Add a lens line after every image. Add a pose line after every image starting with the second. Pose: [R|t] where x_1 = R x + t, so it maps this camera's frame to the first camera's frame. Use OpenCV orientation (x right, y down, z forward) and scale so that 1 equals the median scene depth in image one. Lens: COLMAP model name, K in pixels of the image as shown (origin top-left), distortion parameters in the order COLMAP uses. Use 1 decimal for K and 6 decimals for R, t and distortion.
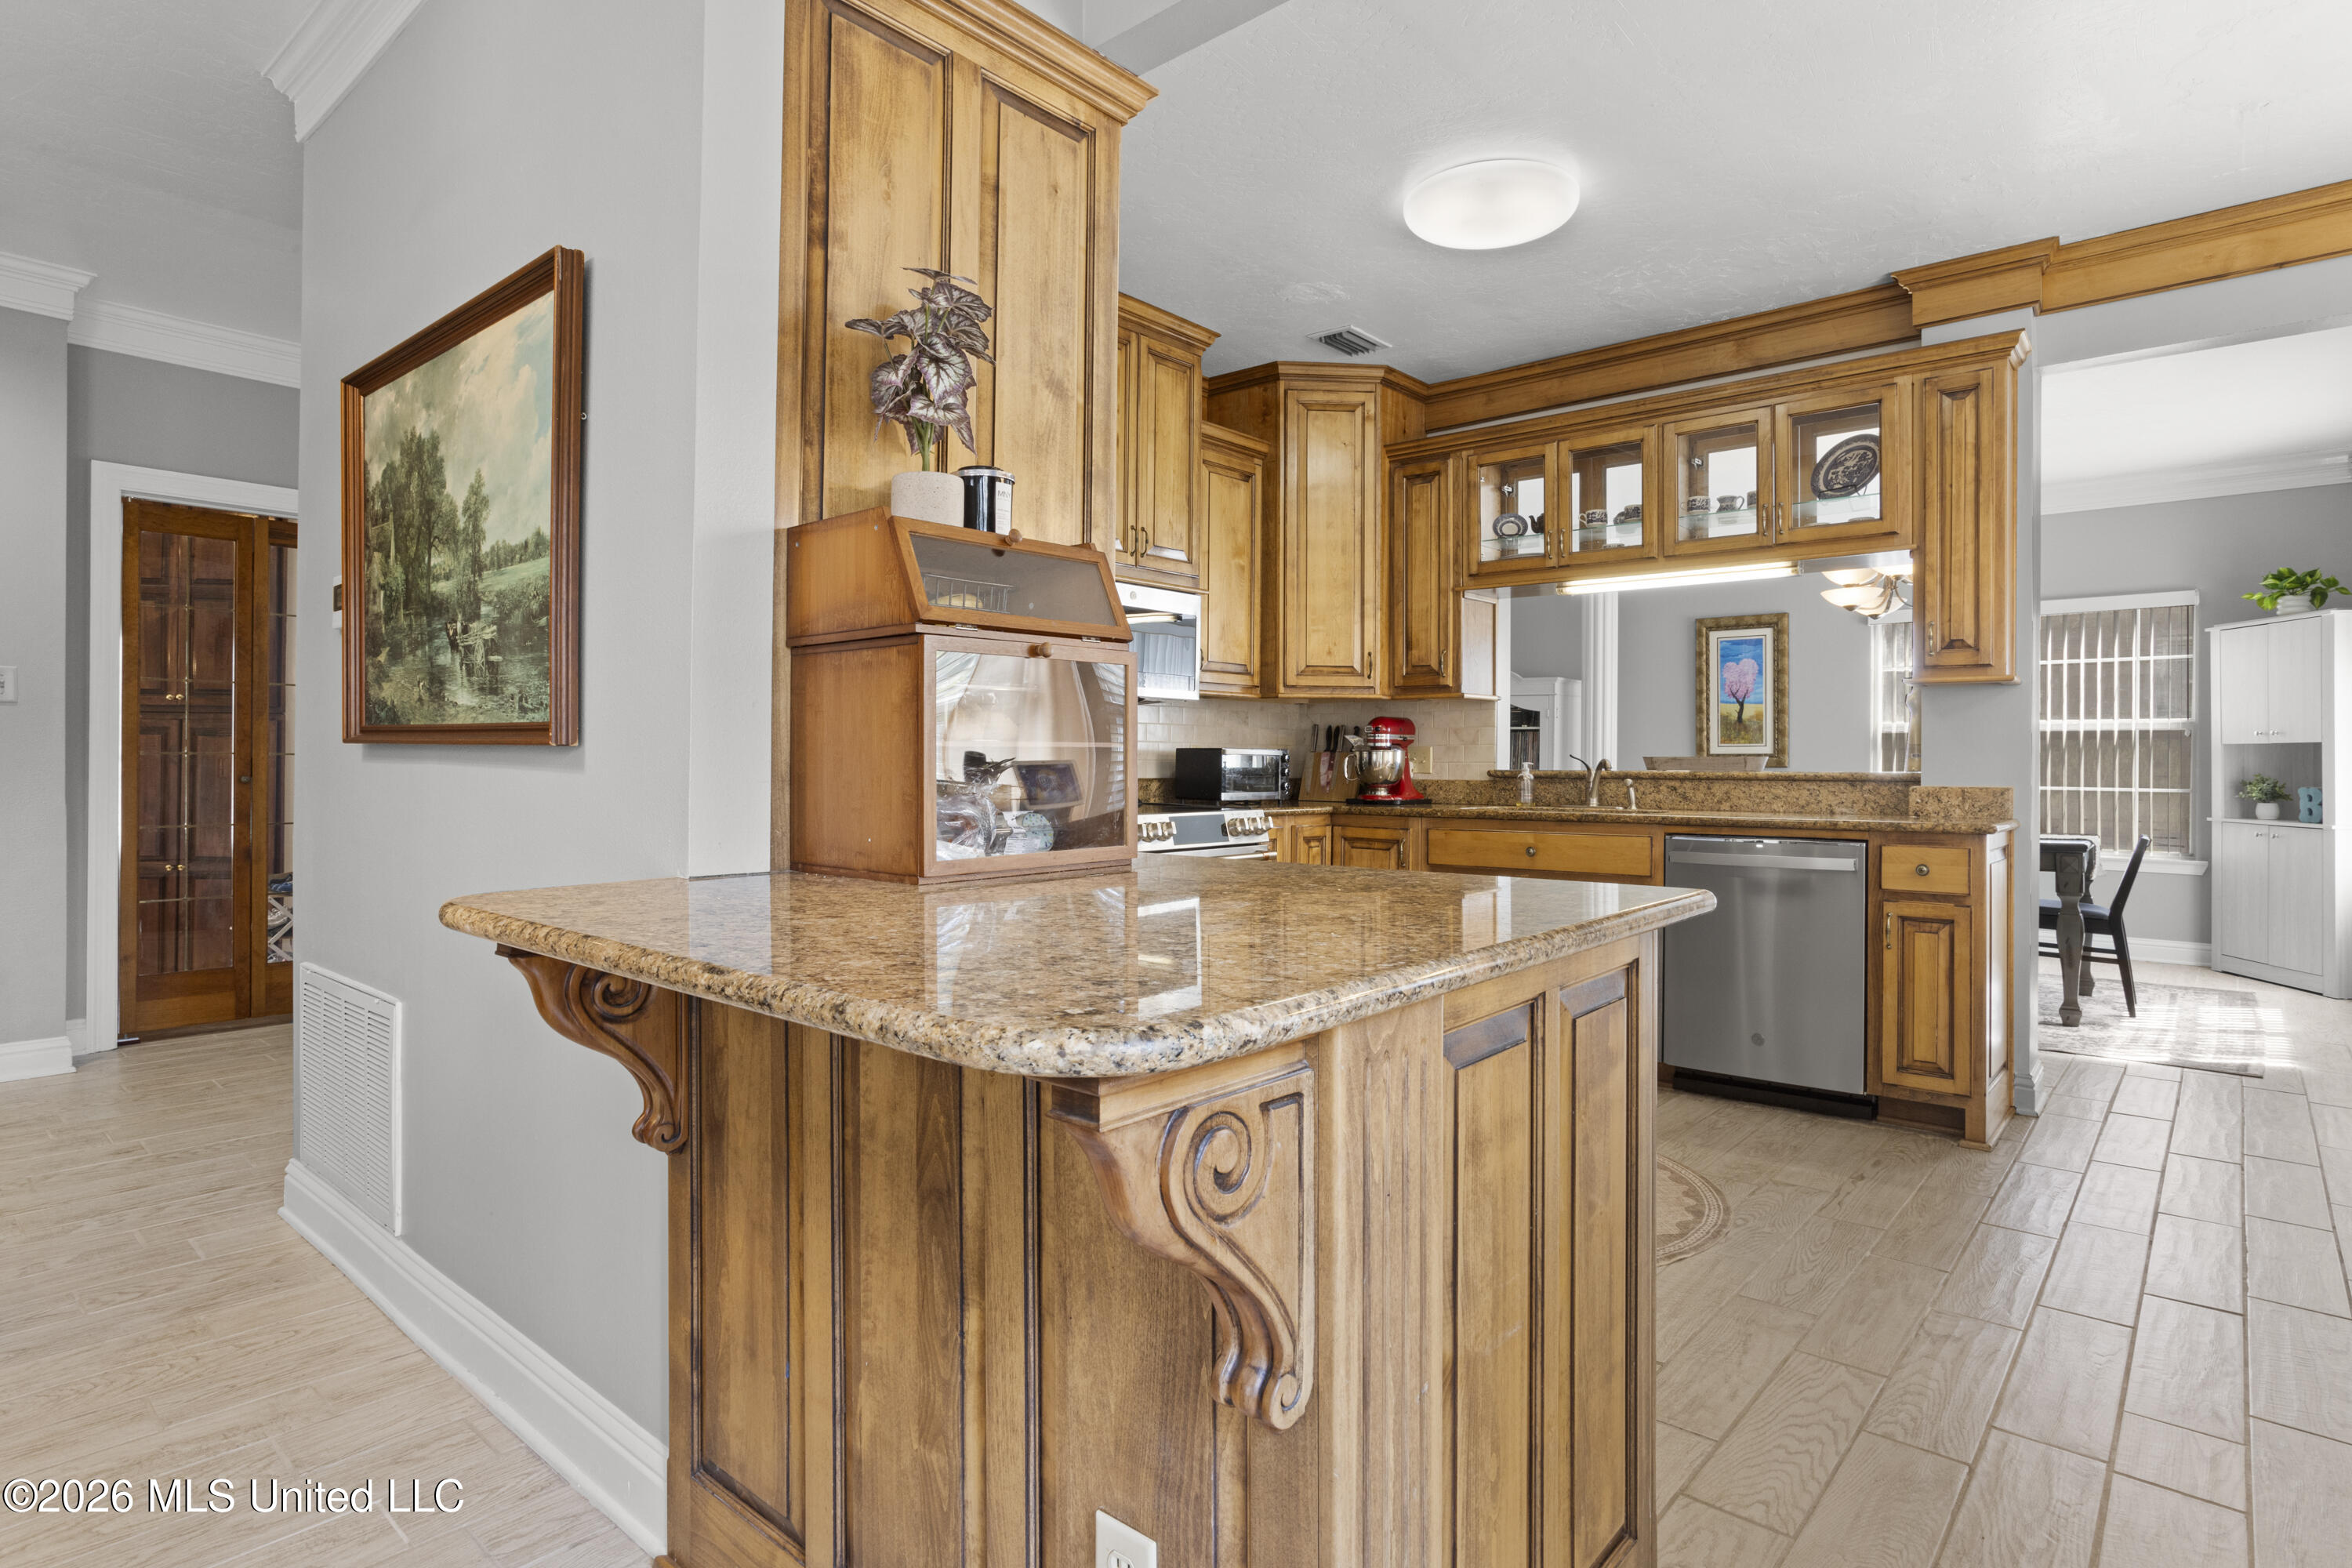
lens RADIAL K [[1237.4, 0, 1163.9], [0, 1237.4, 756.4], [0, 0, 1]] dist [-0.064254, 0.041838]
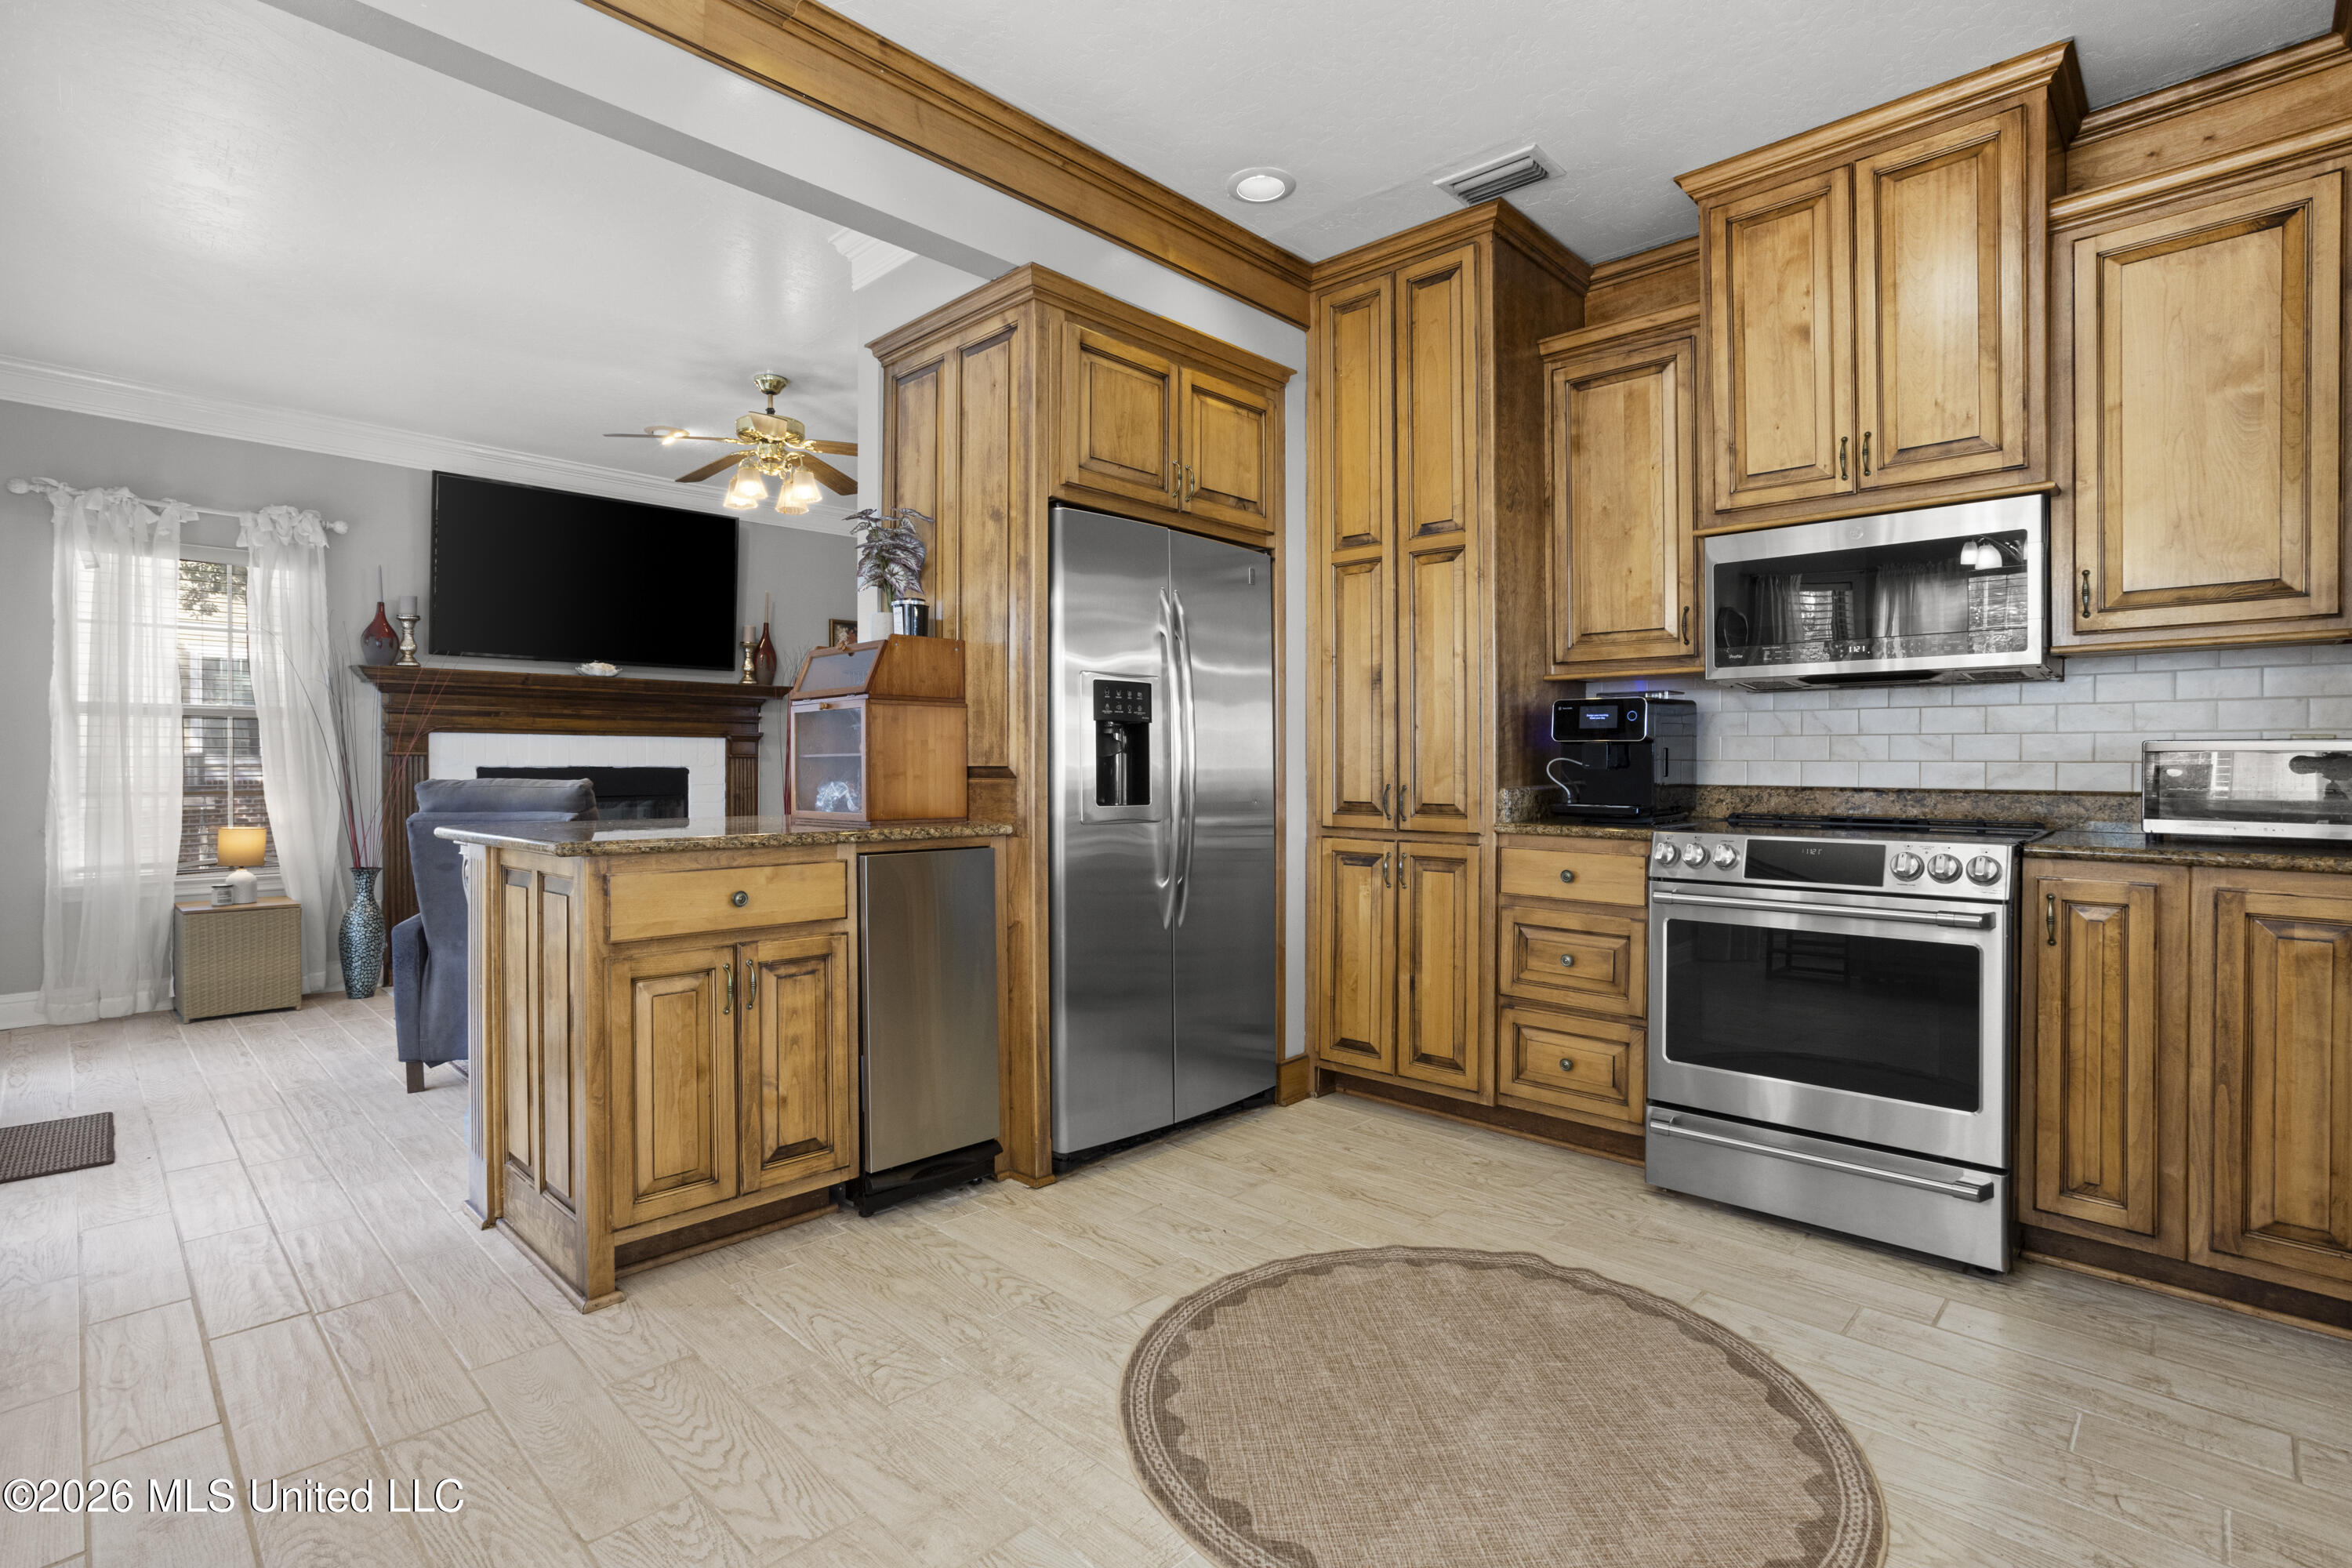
lens RADIAL K [[1128.6, 0, 1168.8], [0, 1128.6, 763.7], [0, 0, 1]] dist [-0.056414, 0.035554]
pose [[-0.047426, -0.006151, -0.998856, 0.647338], [0.003023, 0.999976, -0.006301, 0.006341], [0.998870, -0.003318, -0.047406, 0.648476]]
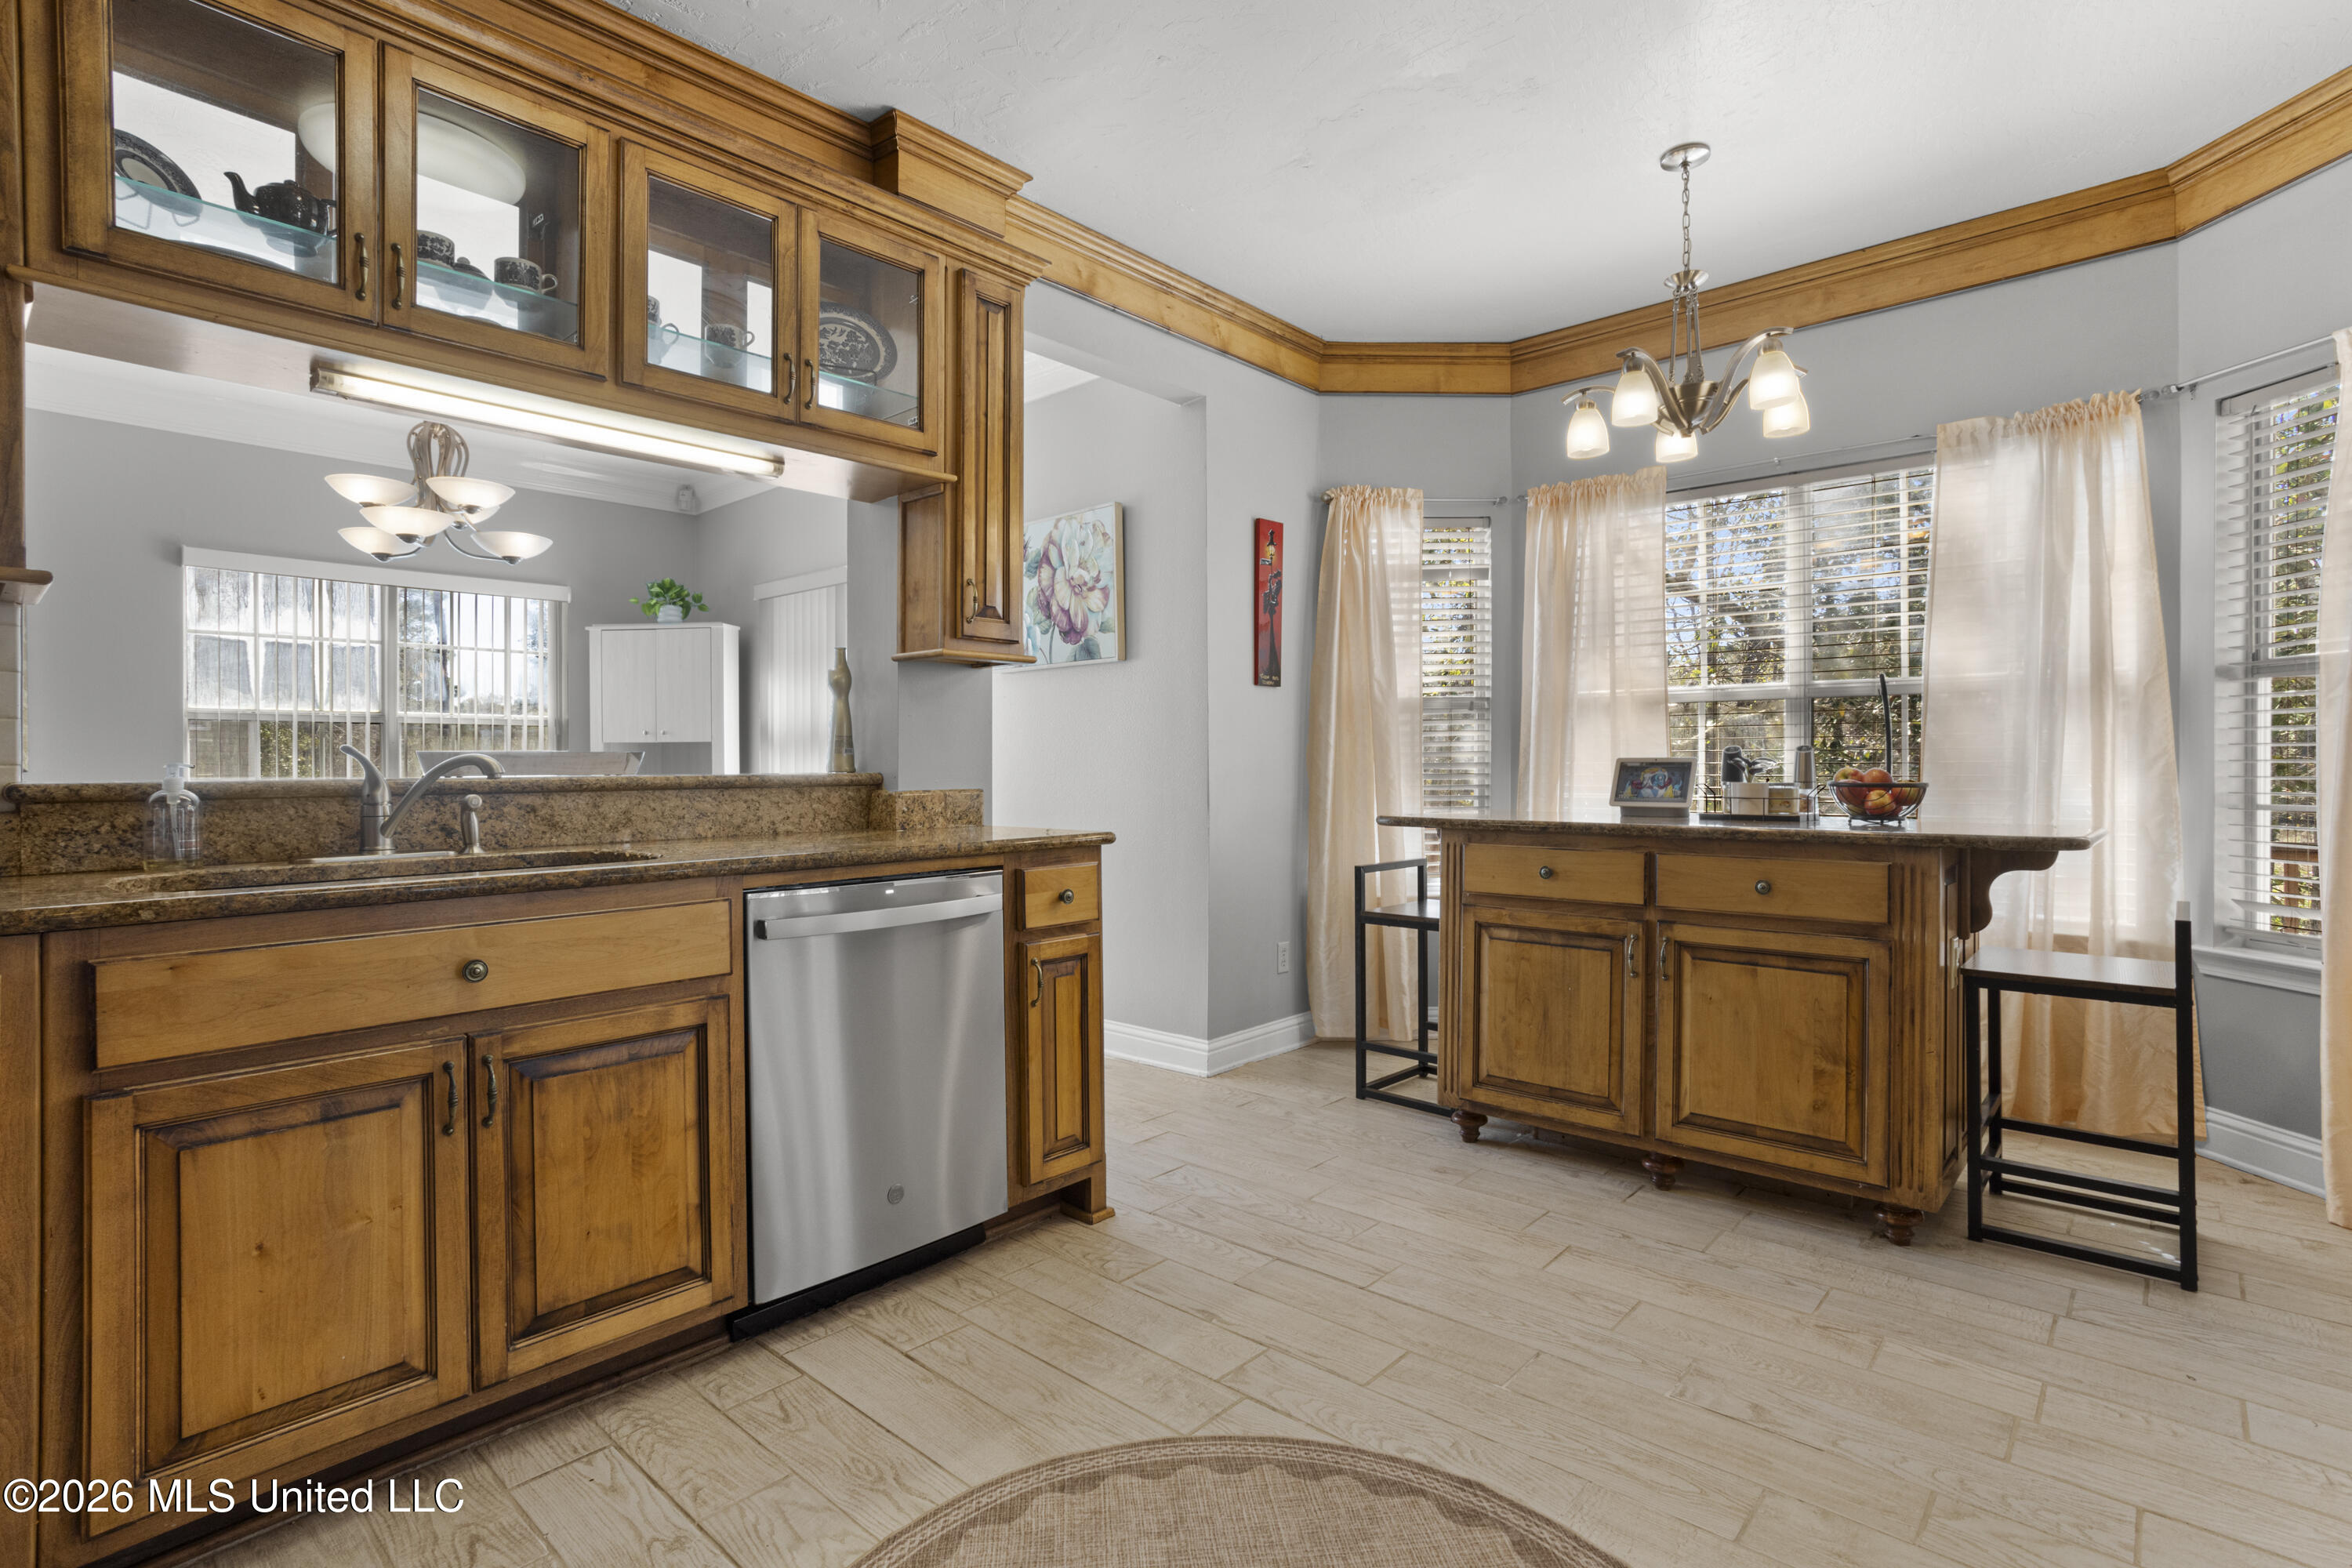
lens RADIAL K [[1128.6, 0, 1168.8], [0, 1128.6, 763.7], [0, 0, 1]] dist [-0.056414, 0.035554]
pose [[0.014902, -0.006033, 0.999871, -0.084307], [0.000018, 0.999982, 0.006033, 0.003093], [-0.999889, -0.000072, 0.014902, 0.763746]]
